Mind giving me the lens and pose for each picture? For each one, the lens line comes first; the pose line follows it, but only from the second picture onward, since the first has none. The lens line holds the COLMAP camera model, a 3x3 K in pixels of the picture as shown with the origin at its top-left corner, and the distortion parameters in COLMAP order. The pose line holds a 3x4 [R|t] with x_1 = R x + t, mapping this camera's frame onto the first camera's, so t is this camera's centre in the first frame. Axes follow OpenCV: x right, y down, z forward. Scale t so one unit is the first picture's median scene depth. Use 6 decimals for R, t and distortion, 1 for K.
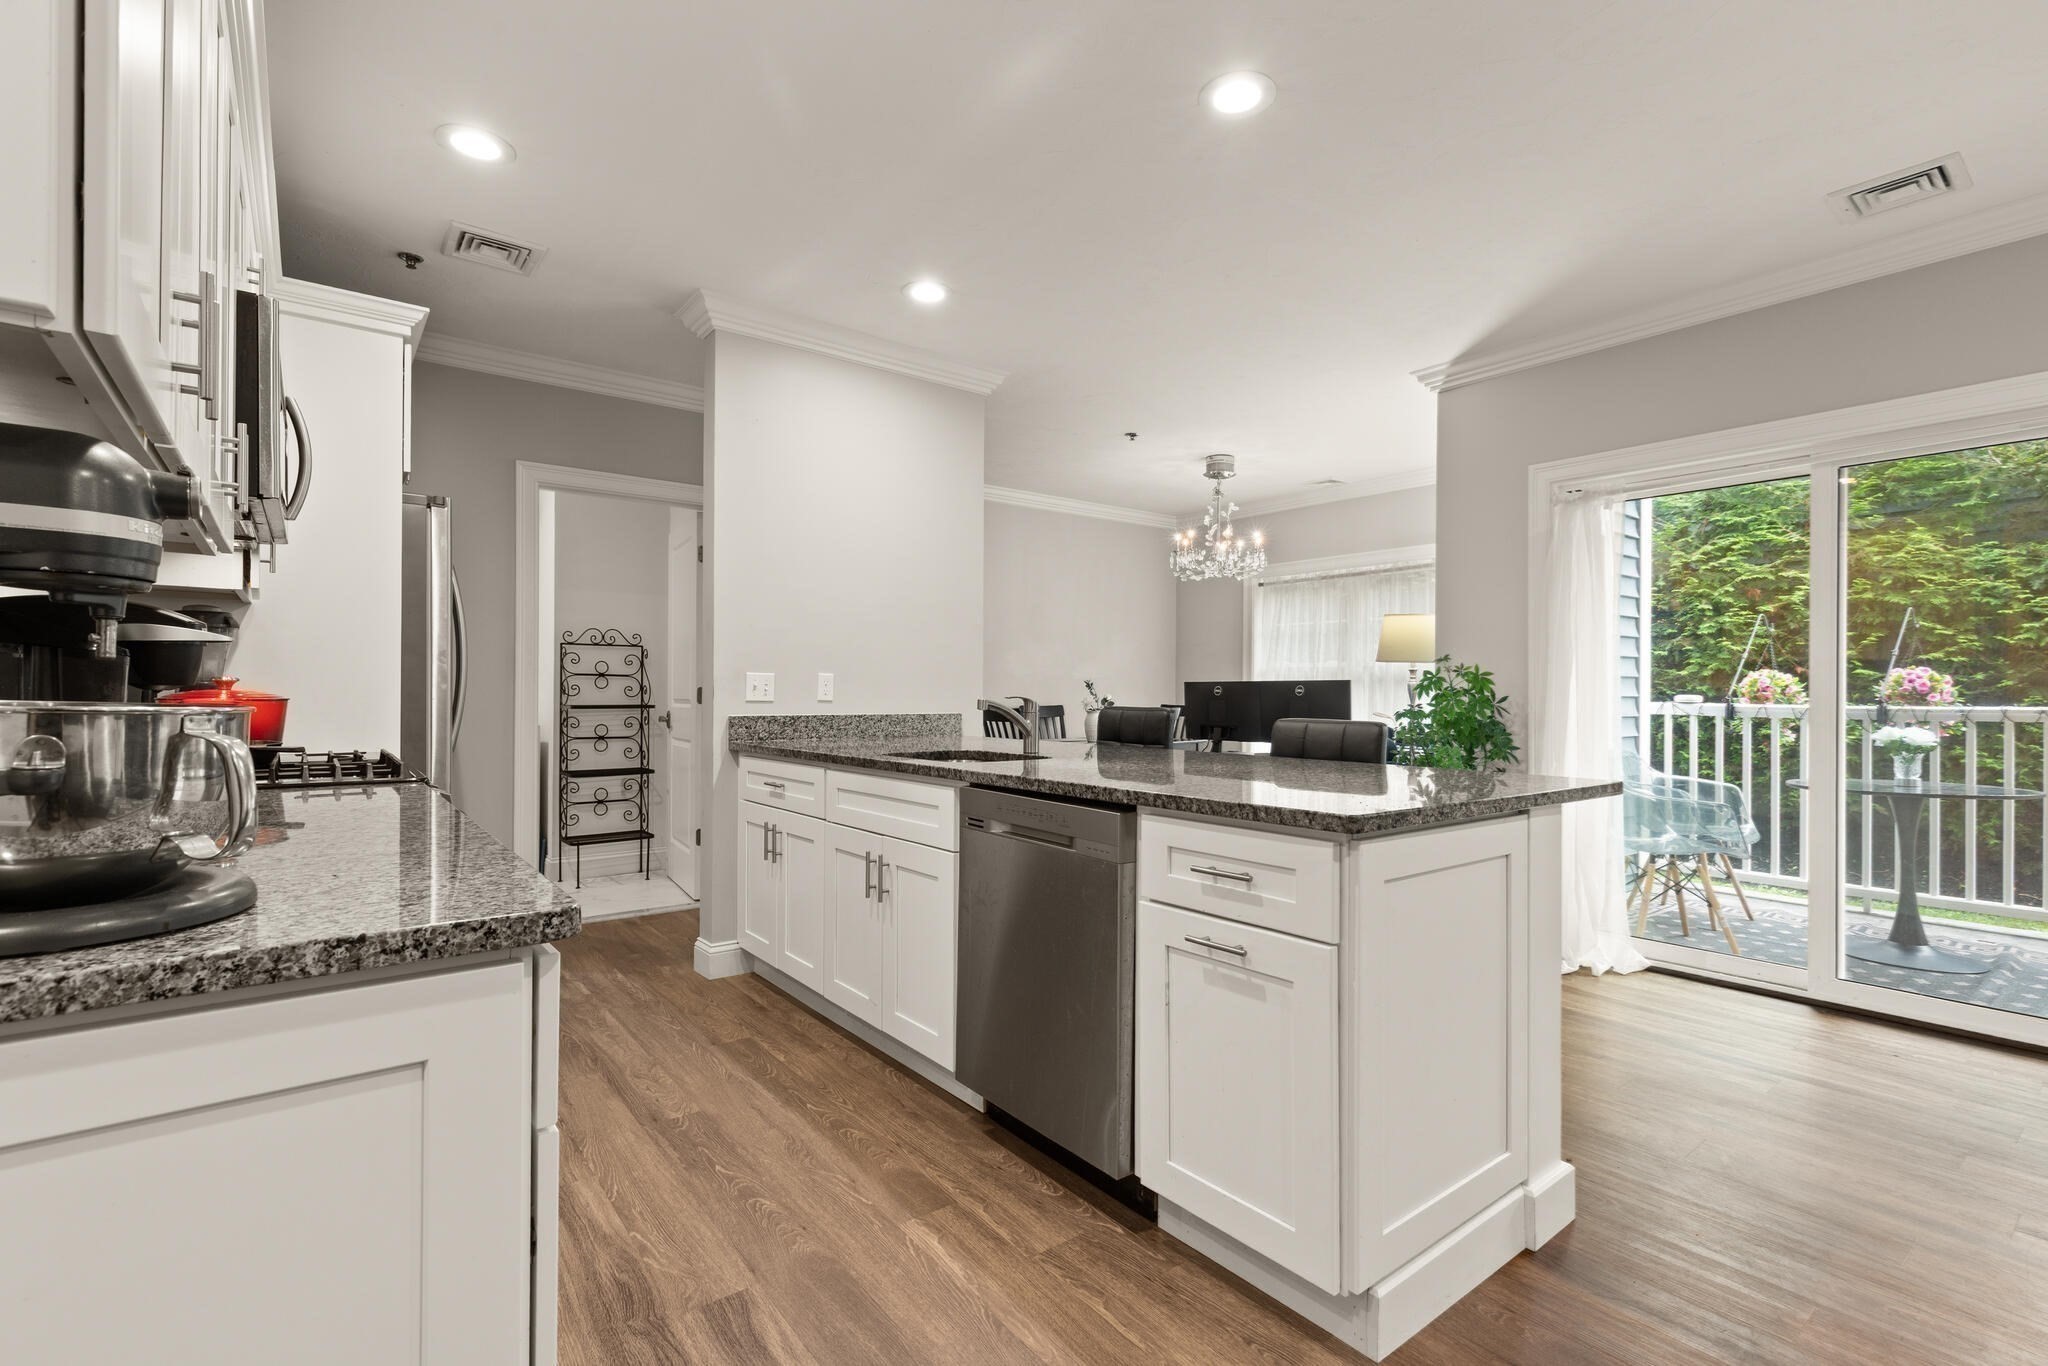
lens RADIAL K [[932.2, 0, 1039.9], [0, 932.2, 693.2], [0, 0, 1]] dist [0.006427, -0.000918]
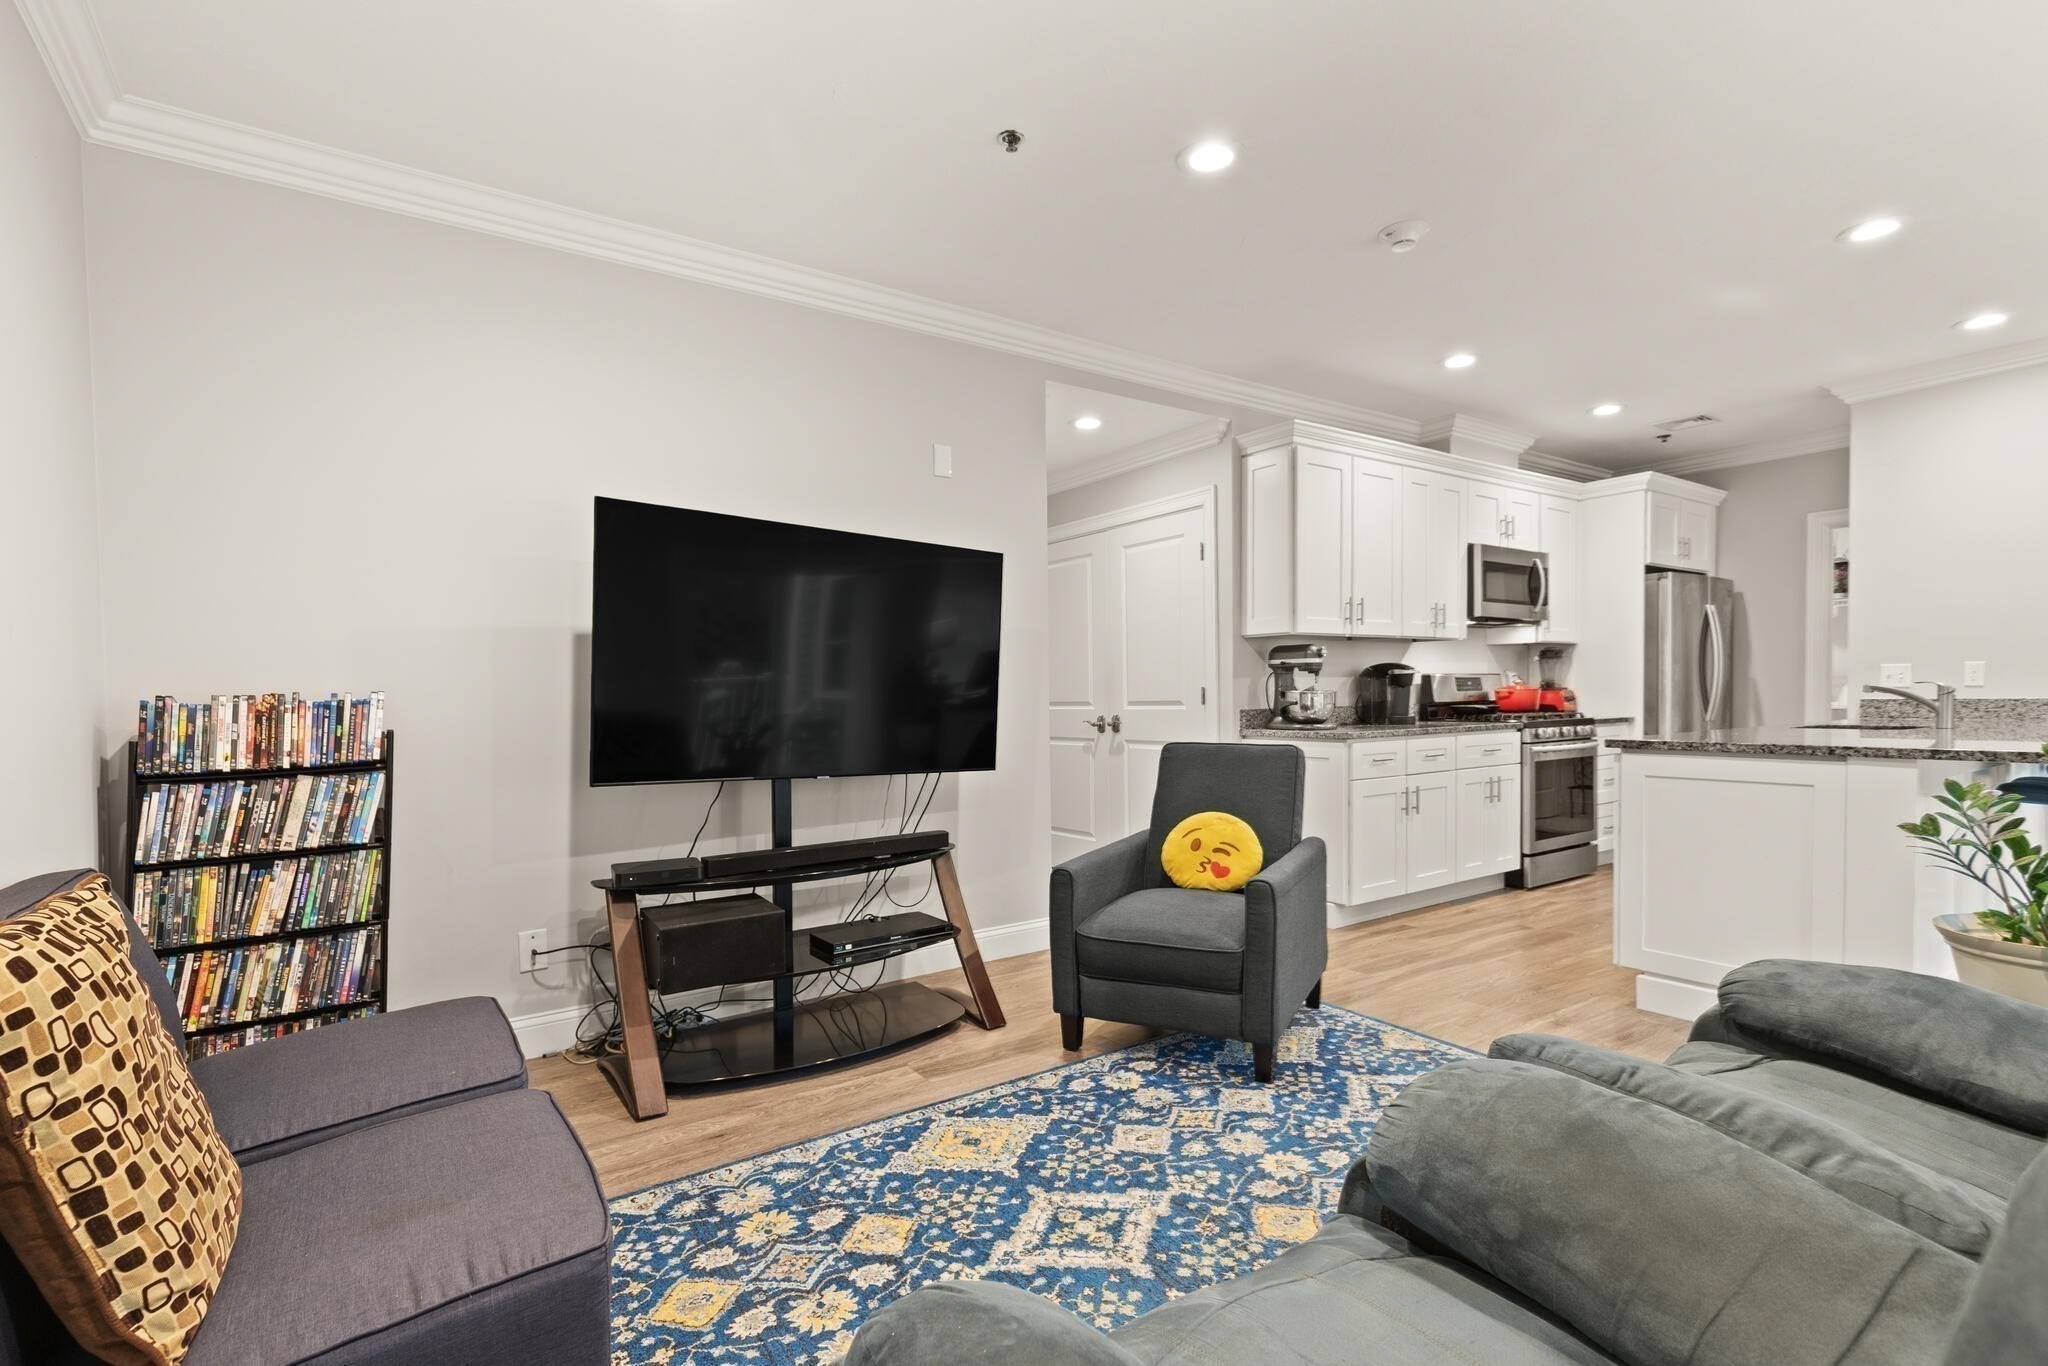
lens RADIAL K [[932.2, 0, 1012.6], [0, 932.2, 739.4], [0, 0, 1]] dist [0.006427, -0.000918]
pose [[-0.075203, 0.043317, -0.996227, 1.045690], [0.018159, 0.998950, 0.042065, 0.006624], [0.997003, -0.014927, -0.075911, -0.088678]]
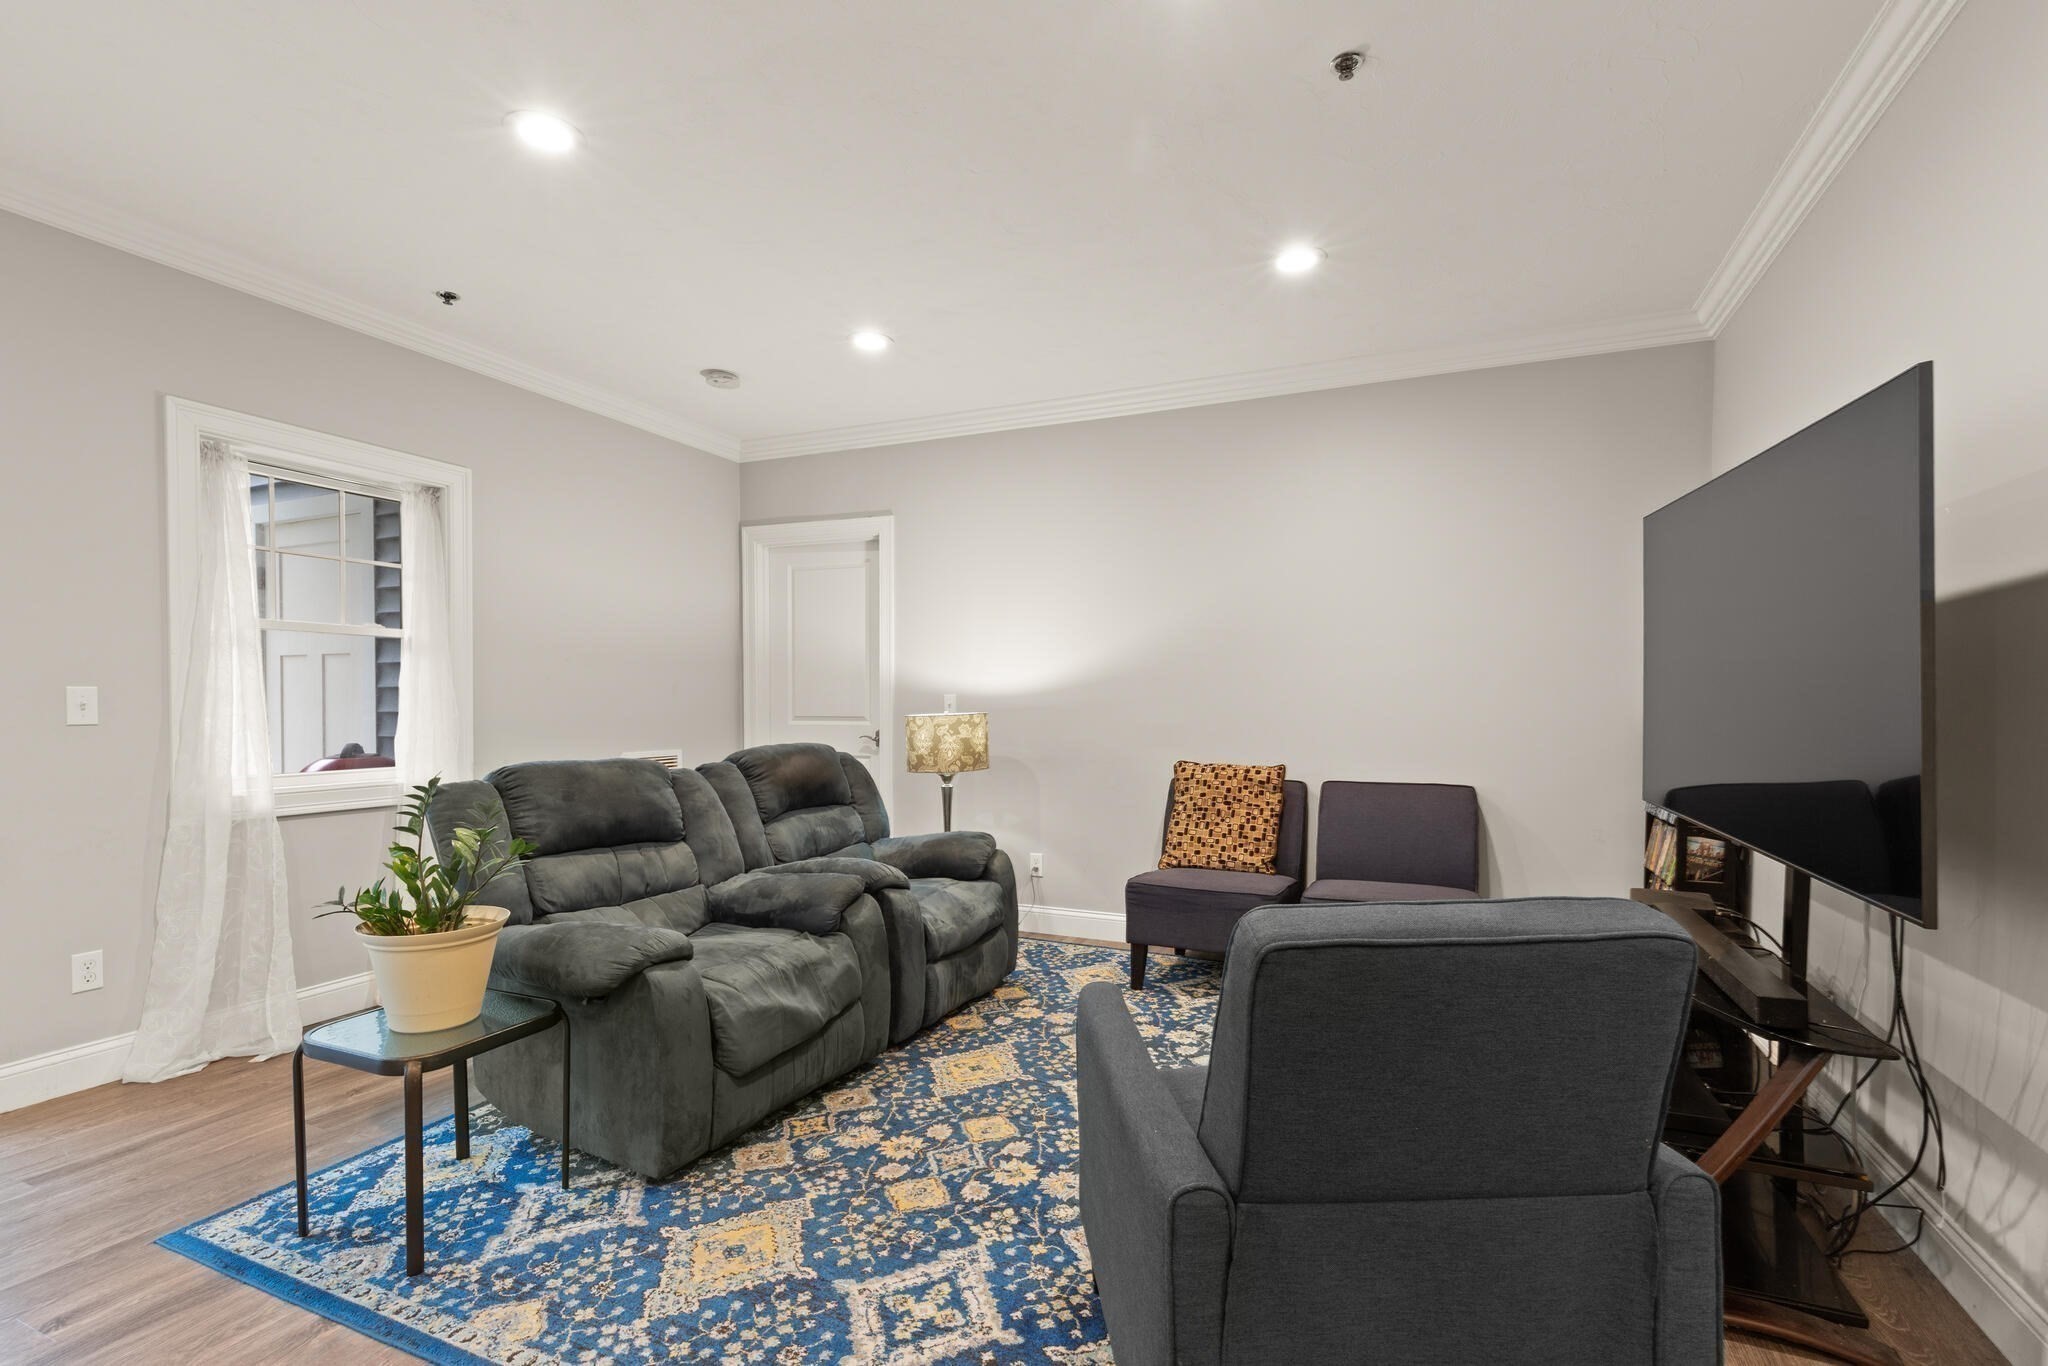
lens RADIAL K [[932.2, 0, 1025.5], [0, 932.2, 722.0], [0, 0, 1]] dist [0.006427, -0.000918]
pose [[-0.464694, -0.023541, 0.885158, -0.079235], [-0.002333, 0.999676, 0.025362, -0.012069], [-0.885468, 0.009720, -0.464599, 0.310627]]
